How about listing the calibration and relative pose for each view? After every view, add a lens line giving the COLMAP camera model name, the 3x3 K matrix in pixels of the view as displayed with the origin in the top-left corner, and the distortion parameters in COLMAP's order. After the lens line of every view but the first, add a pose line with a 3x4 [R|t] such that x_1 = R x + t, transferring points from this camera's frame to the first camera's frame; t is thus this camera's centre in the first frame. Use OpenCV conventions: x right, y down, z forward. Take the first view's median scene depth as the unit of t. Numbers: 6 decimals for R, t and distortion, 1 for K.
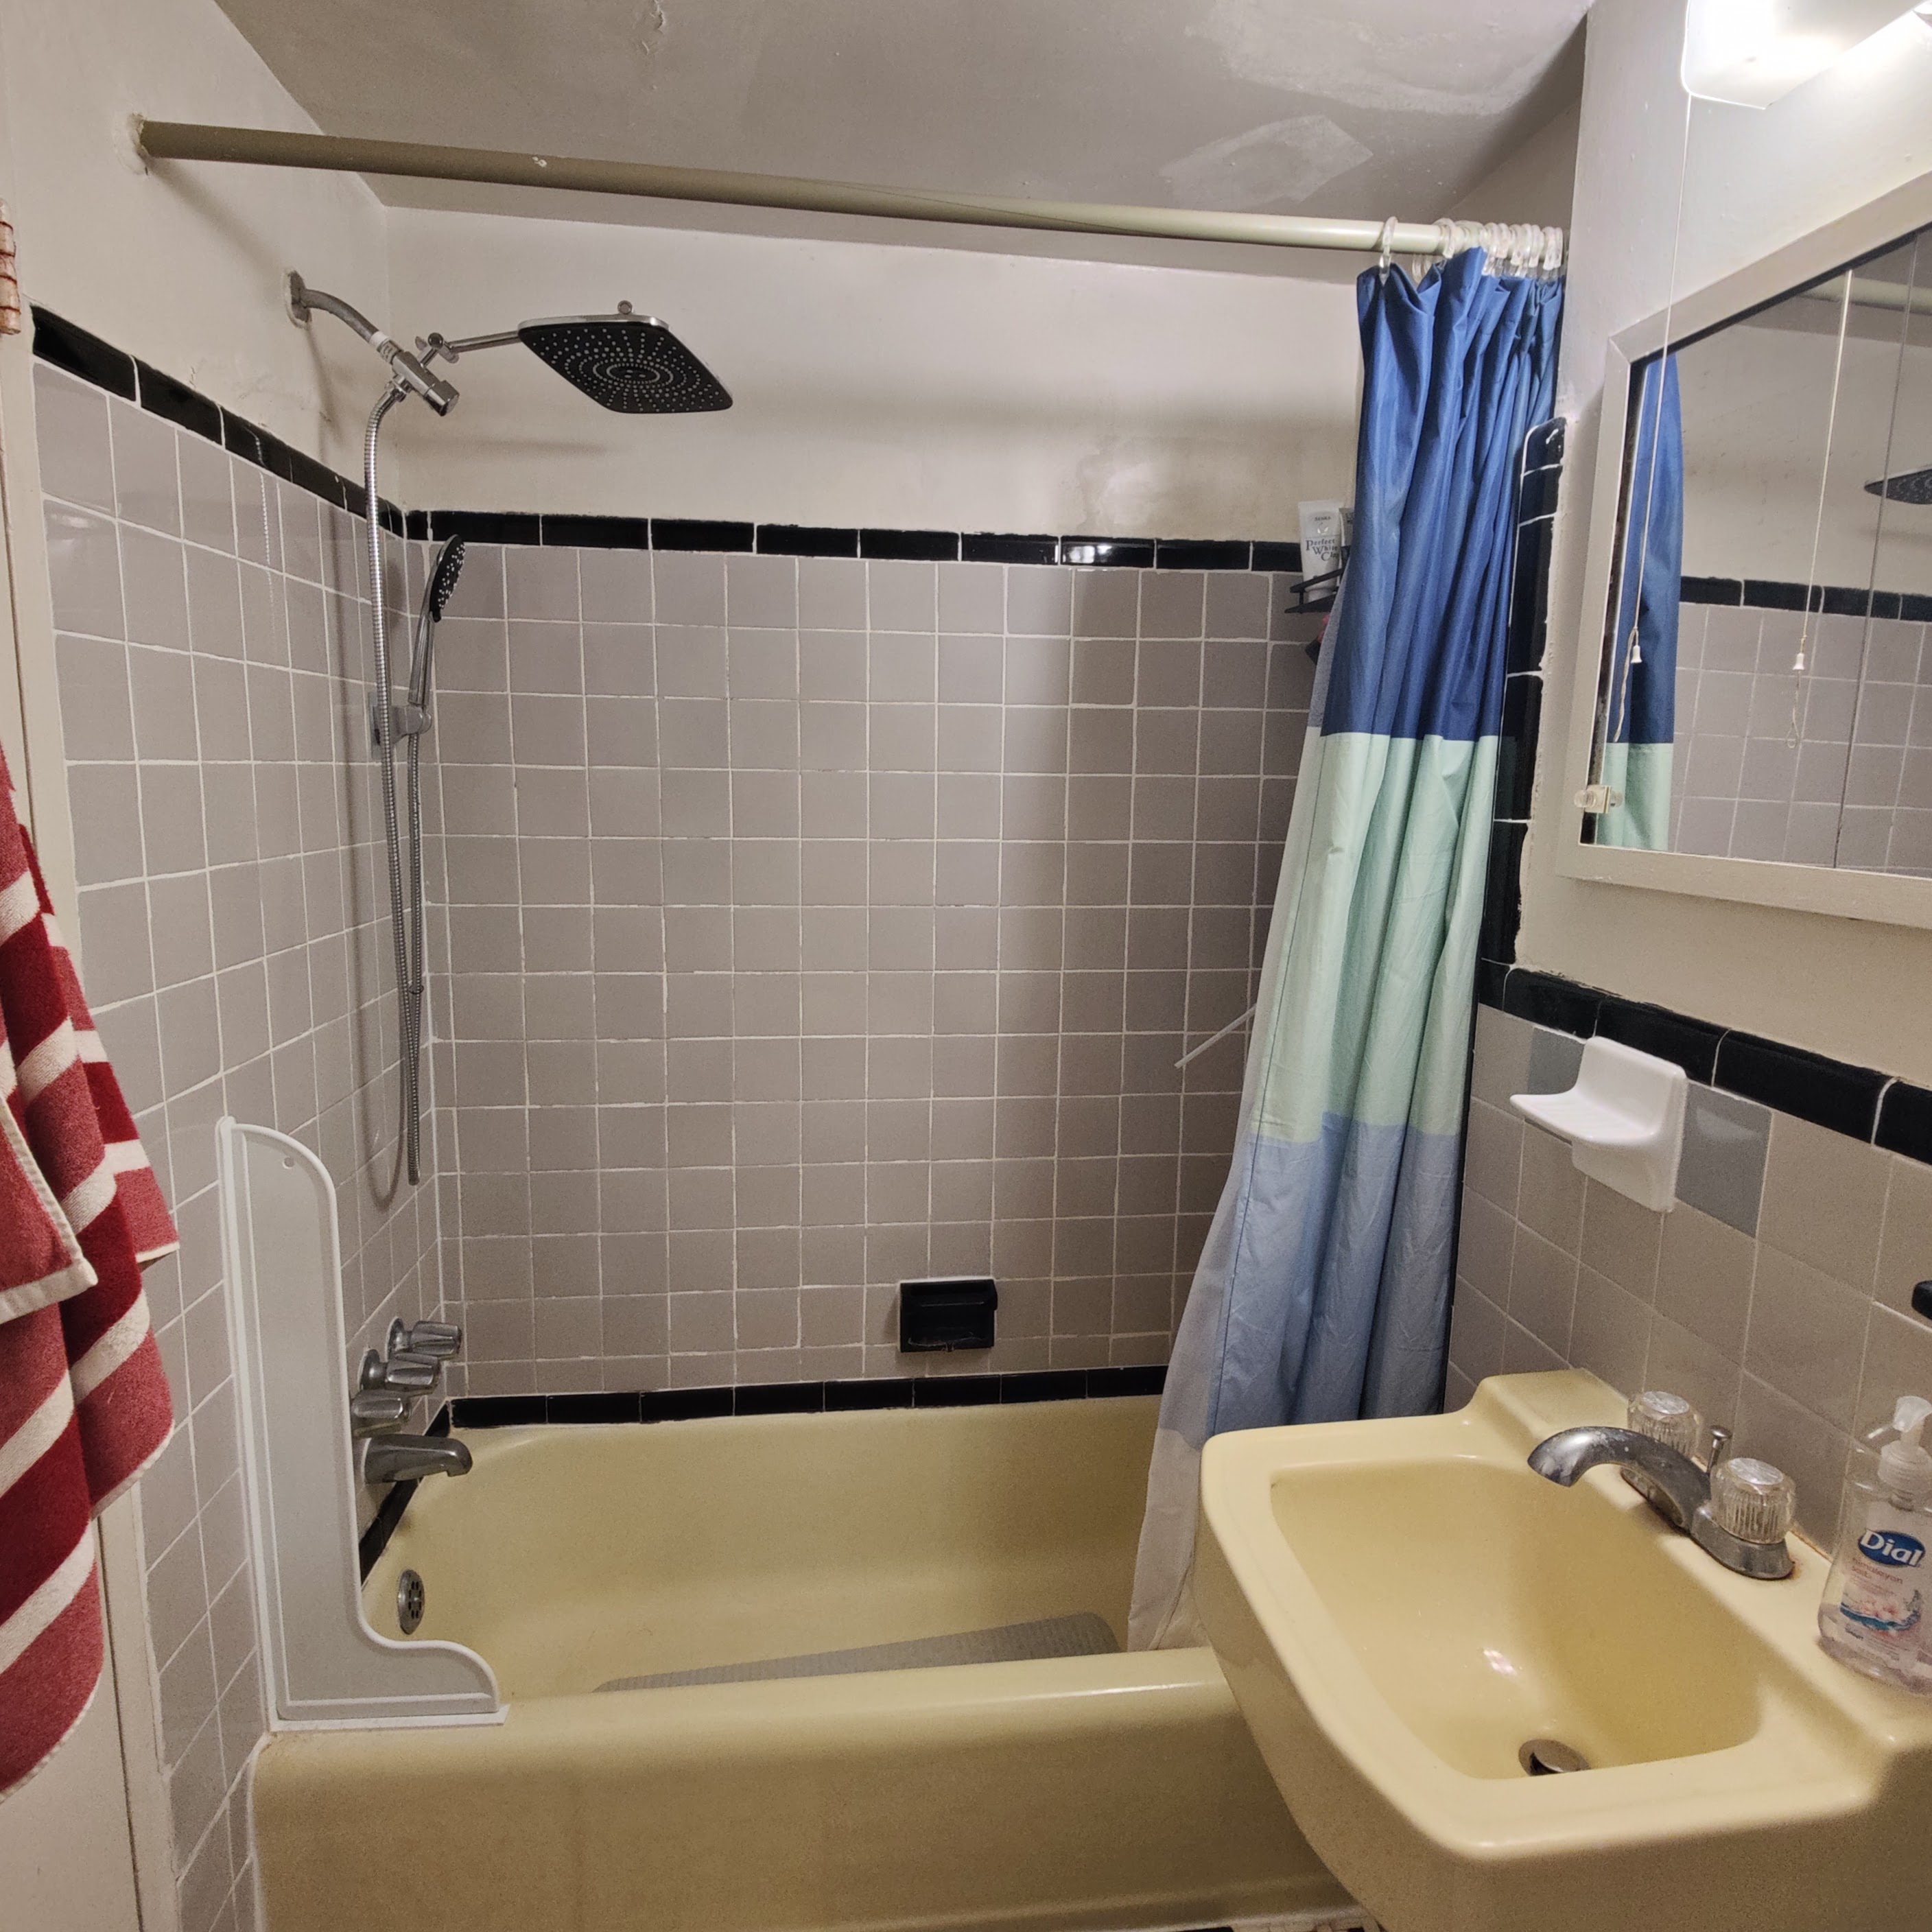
lens RADIAL K [[1179.1, 0, 986.1], [0, 1179.1, 953.6], [0, 0, 1]] dist [0.006358, -0.018281]
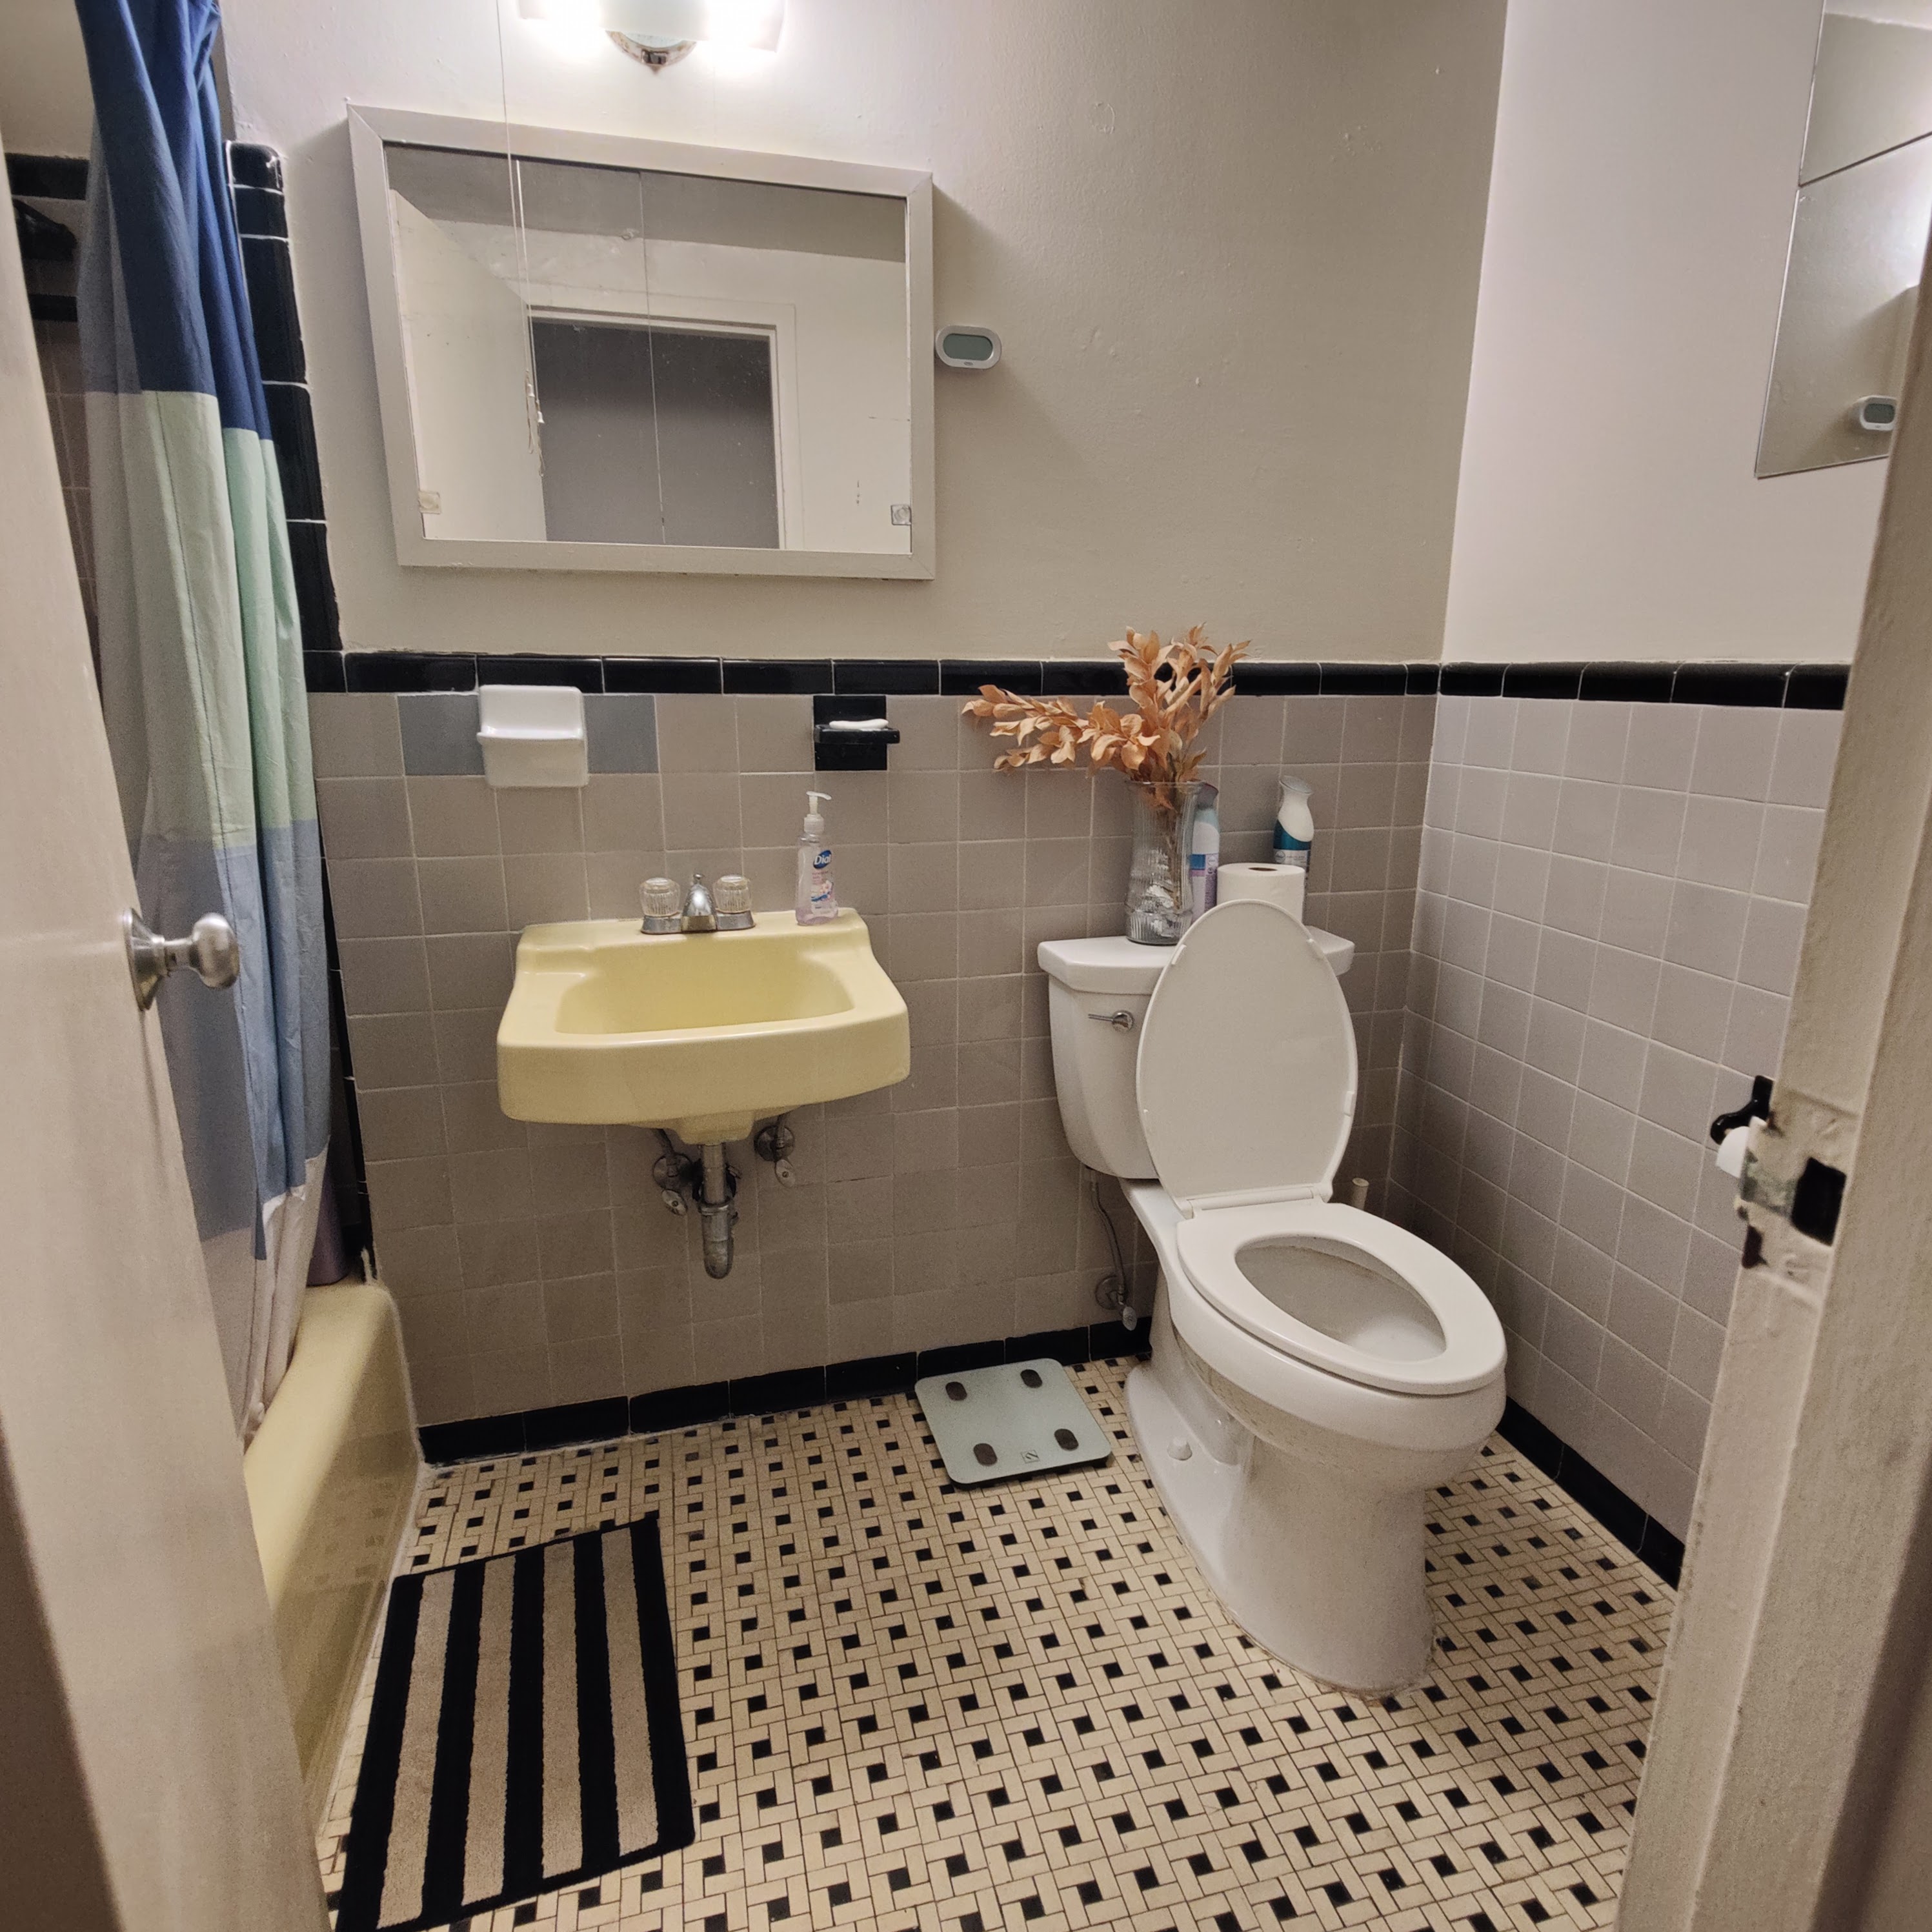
lens RADIAL K [[1179.1, 0, 986.1], [0, 1179.1, 953.6], [0, 0, 1]] dist [0.006358, -0.018281]
pose [[-0.157316, -0.265829, 0.951098, -0.881087], [0.136559, 0.947982, 0.287546, 0.046769], [-0.978061, 0.175117, -0.112831, 0.591766]]
